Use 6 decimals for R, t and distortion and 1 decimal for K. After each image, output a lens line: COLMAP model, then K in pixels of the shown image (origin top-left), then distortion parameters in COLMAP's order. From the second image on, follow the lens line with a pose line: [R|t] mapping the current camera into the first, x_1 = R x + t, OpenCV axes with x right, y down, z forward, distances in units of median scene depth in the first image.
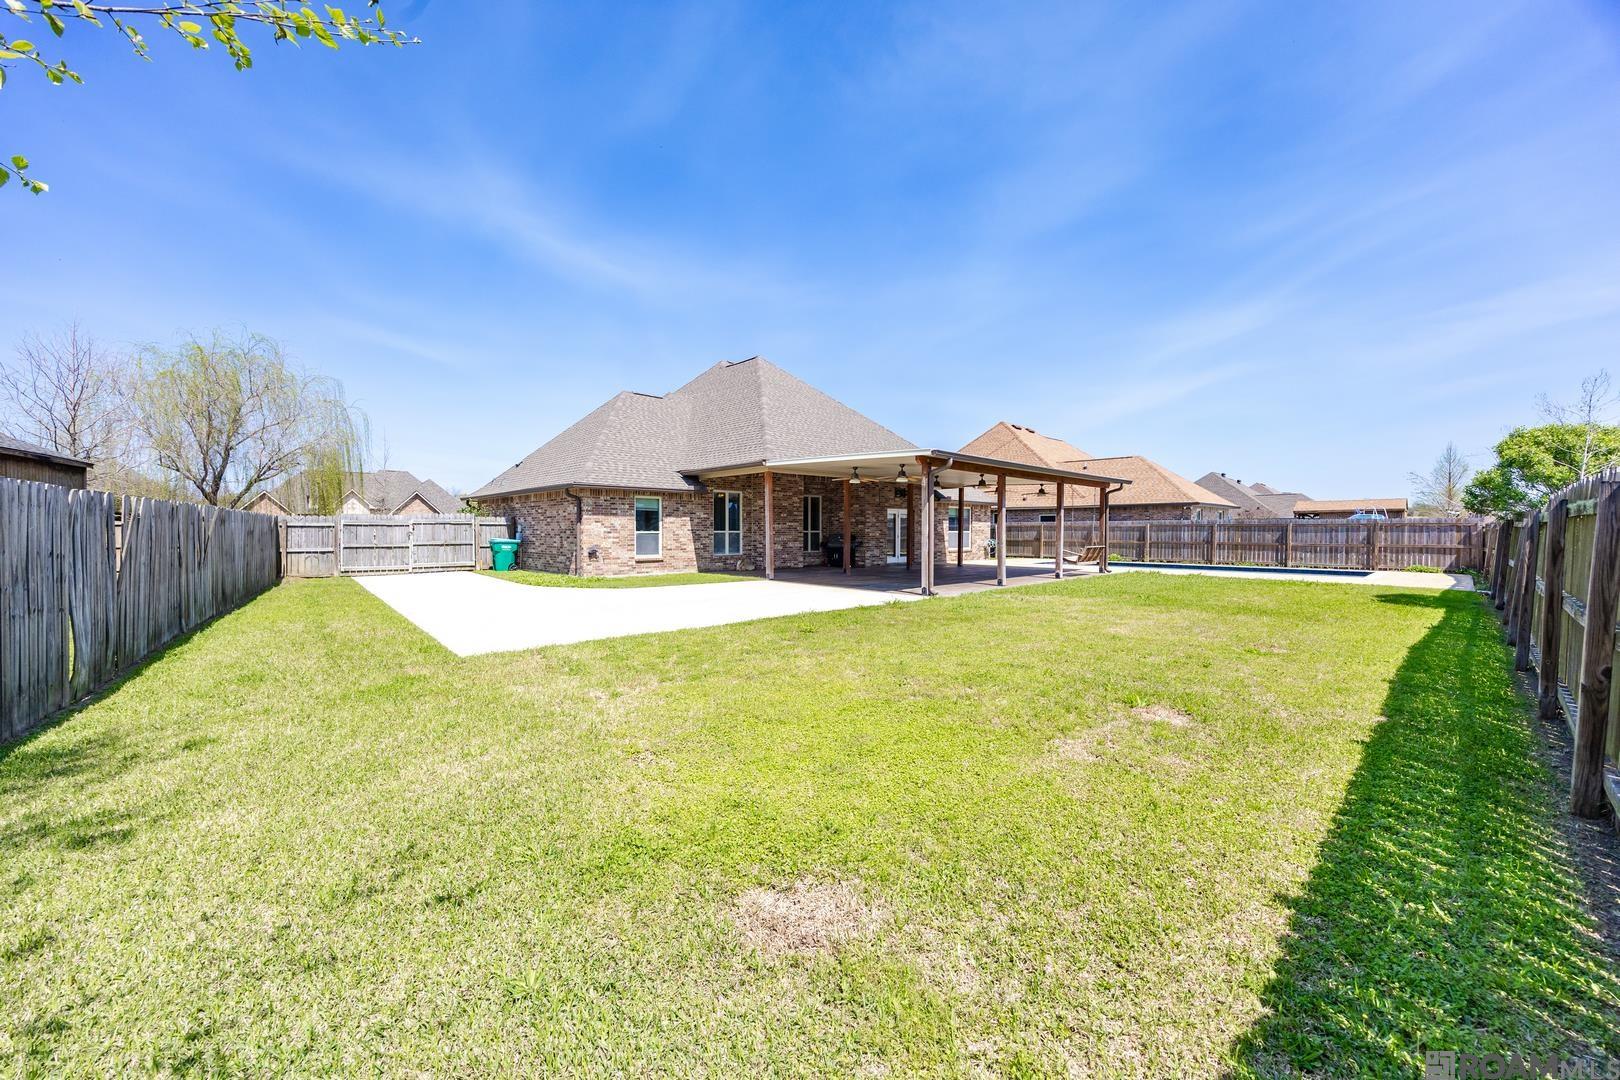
lens RADIAL K [[626.6, 0, 801.4], [0, 626.6, 539.0], [0, 0, 1]] dist [-0.003261, -0.000530]
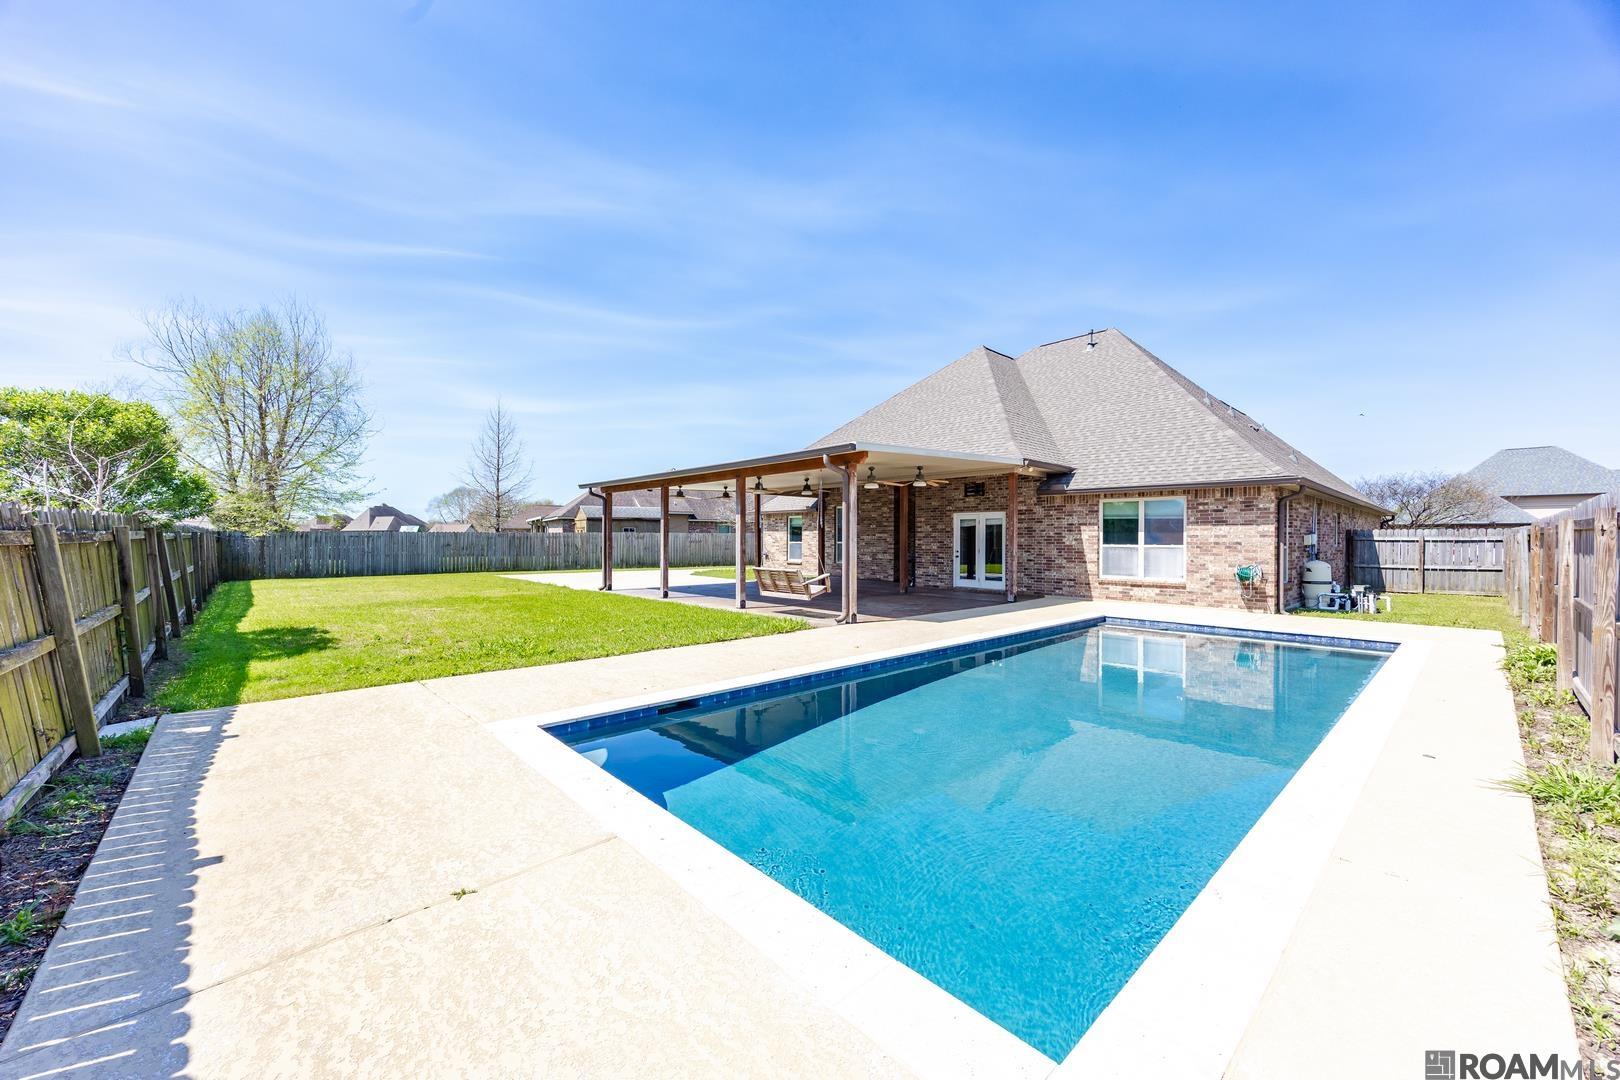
lens RADIAL K [[606.1, 0, 813.2], [0, 606.1, 544.1], [0, 0, 1]] dist [0.001808, 0.000173]
pose [[-0.005728, 0.007961, -0.999952, 0.895096], [-0.015033, 0.999855, 0.008047, -0.015456], [0.999871, 0.015078, -0.005607, 0.866475]]
